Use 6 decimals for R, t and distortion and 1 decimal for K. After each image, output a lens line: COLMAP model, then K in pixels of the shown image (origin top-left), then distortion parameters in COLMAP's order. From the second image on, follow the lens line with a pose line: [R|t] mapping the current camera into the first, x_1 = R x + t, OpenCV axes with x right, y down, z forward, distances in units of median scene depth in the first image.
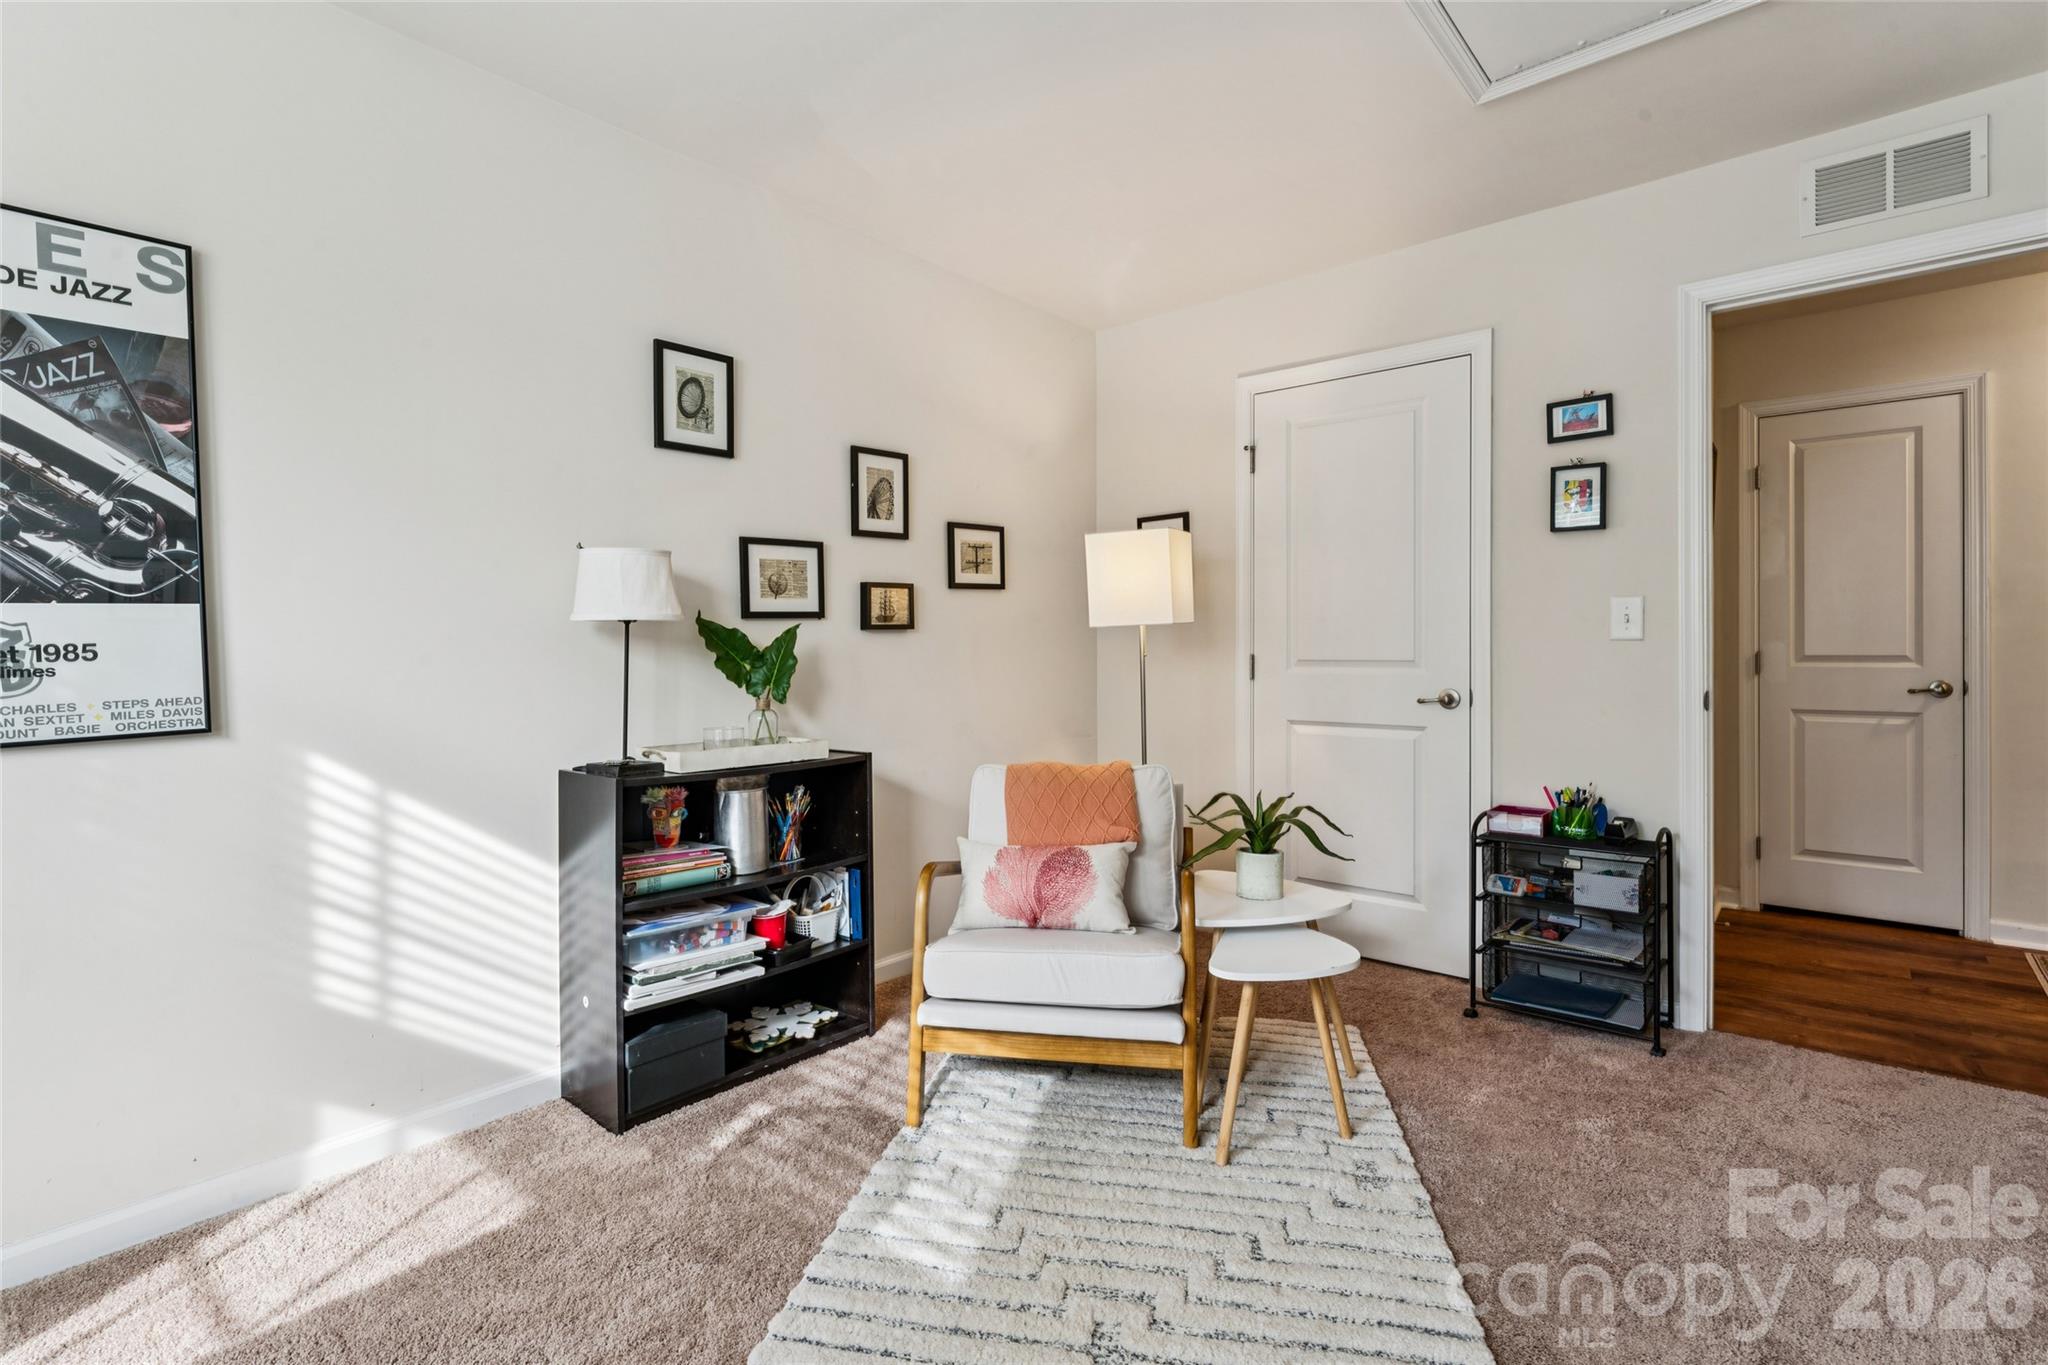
lens RADIAL K [[943.2, 0, 1020.3], [0, 943.2, 663.5], [0, 0, 1]] dist [-0.001948, -0.000265]
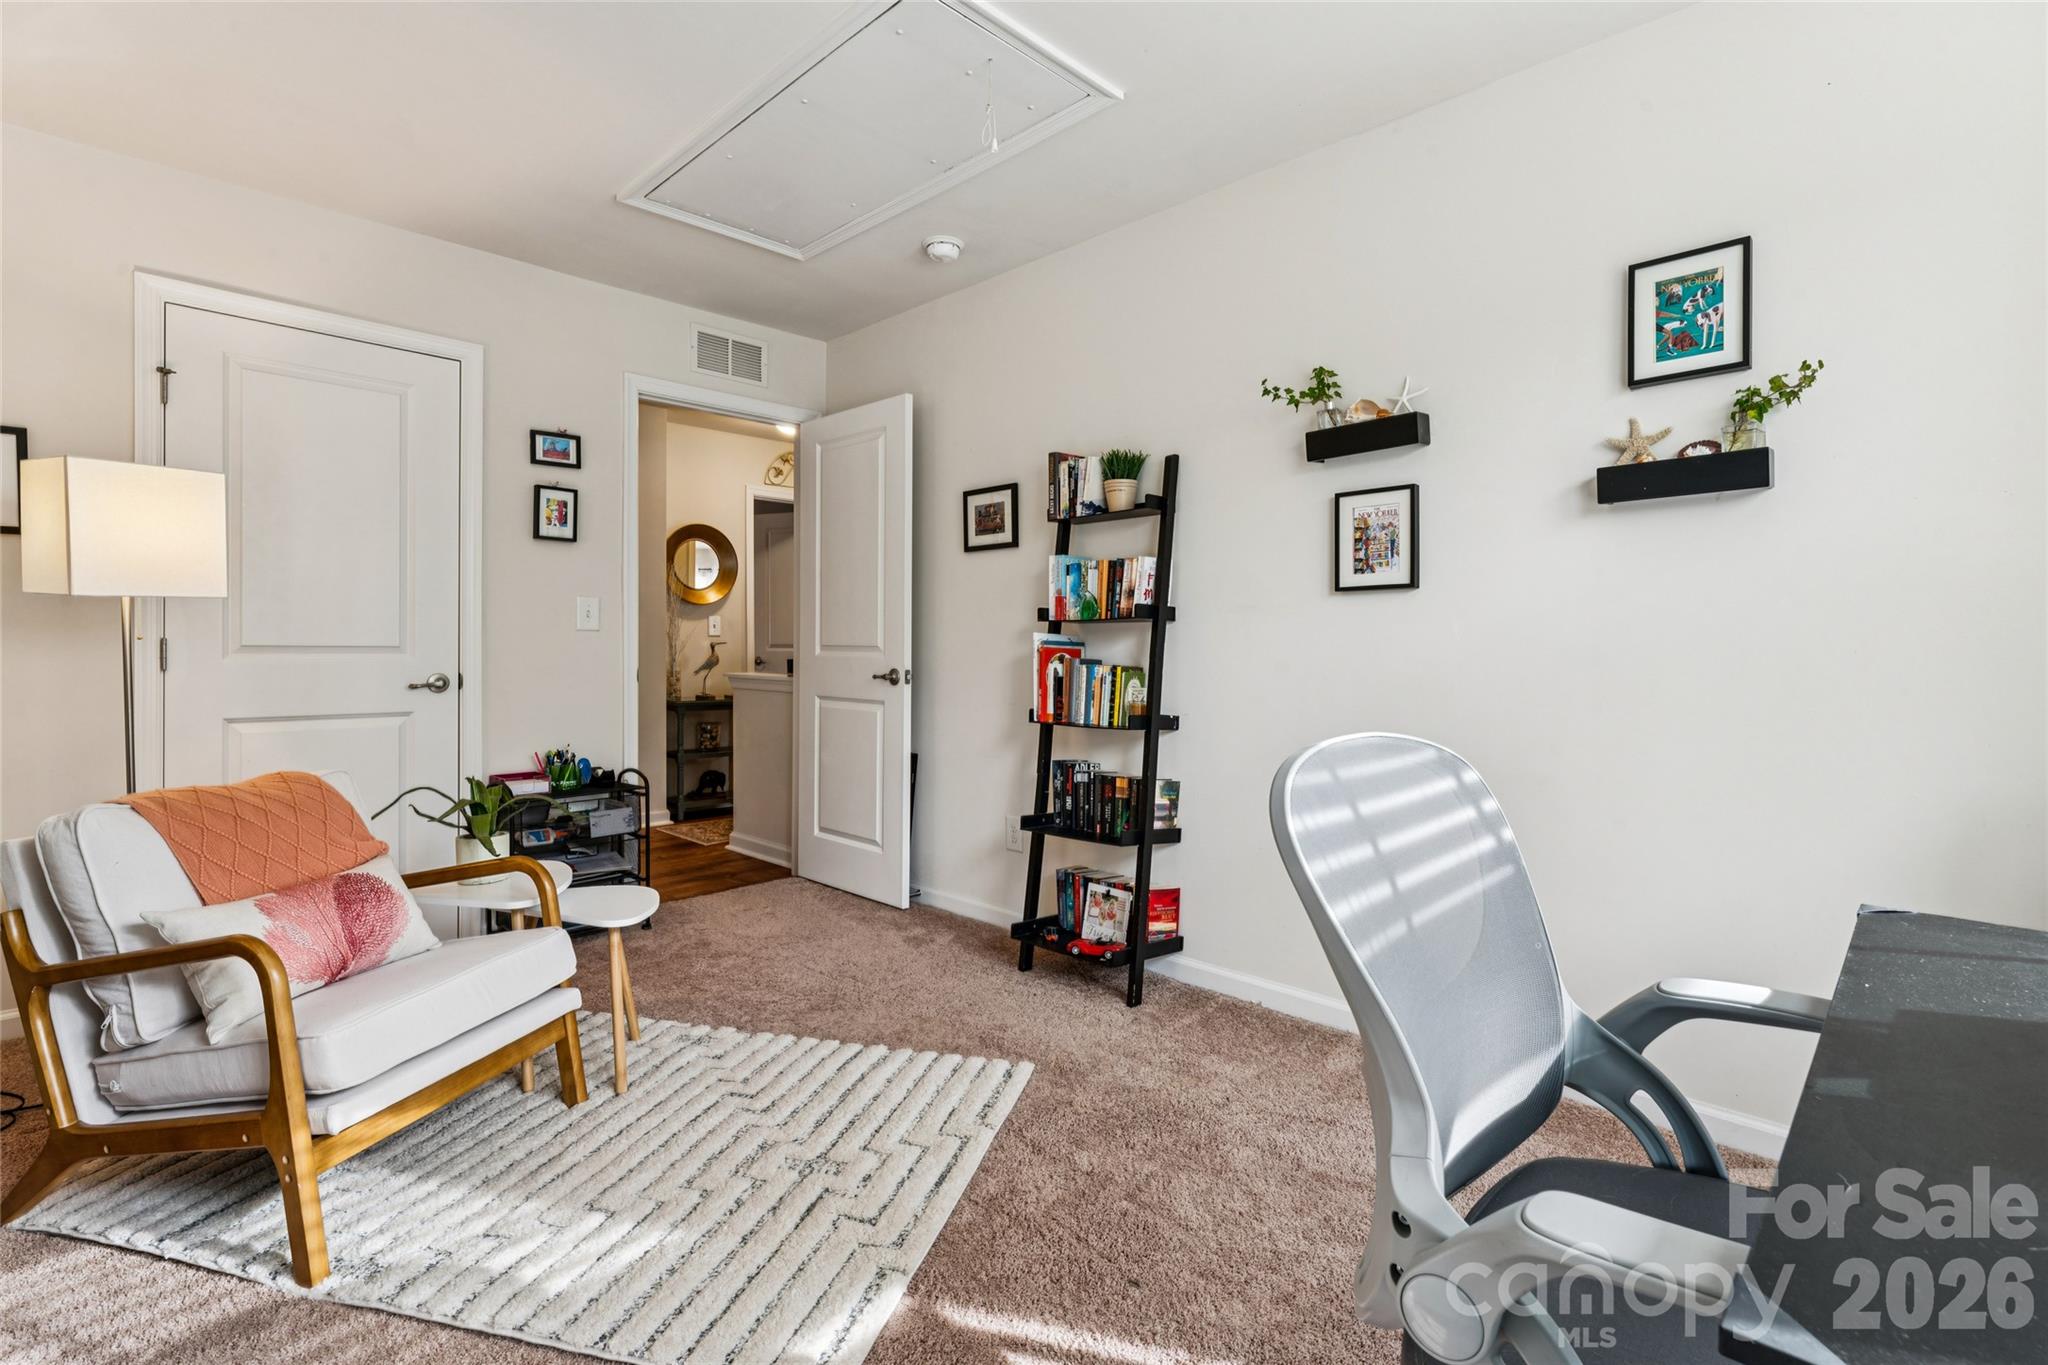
lens RADIAL K [[943.2, 0, 1020.3], [0, 943.2, 672.7], [0, 0, 1]] dist [-0.001948, -0.000265]
pose [[0.084621, -0.024894, 0.996102, -0.886331], [0.003855, 0.999689, 0.024656, 0.004525], [-0.996406, 0.001753, 0.084691, 0.445620]]
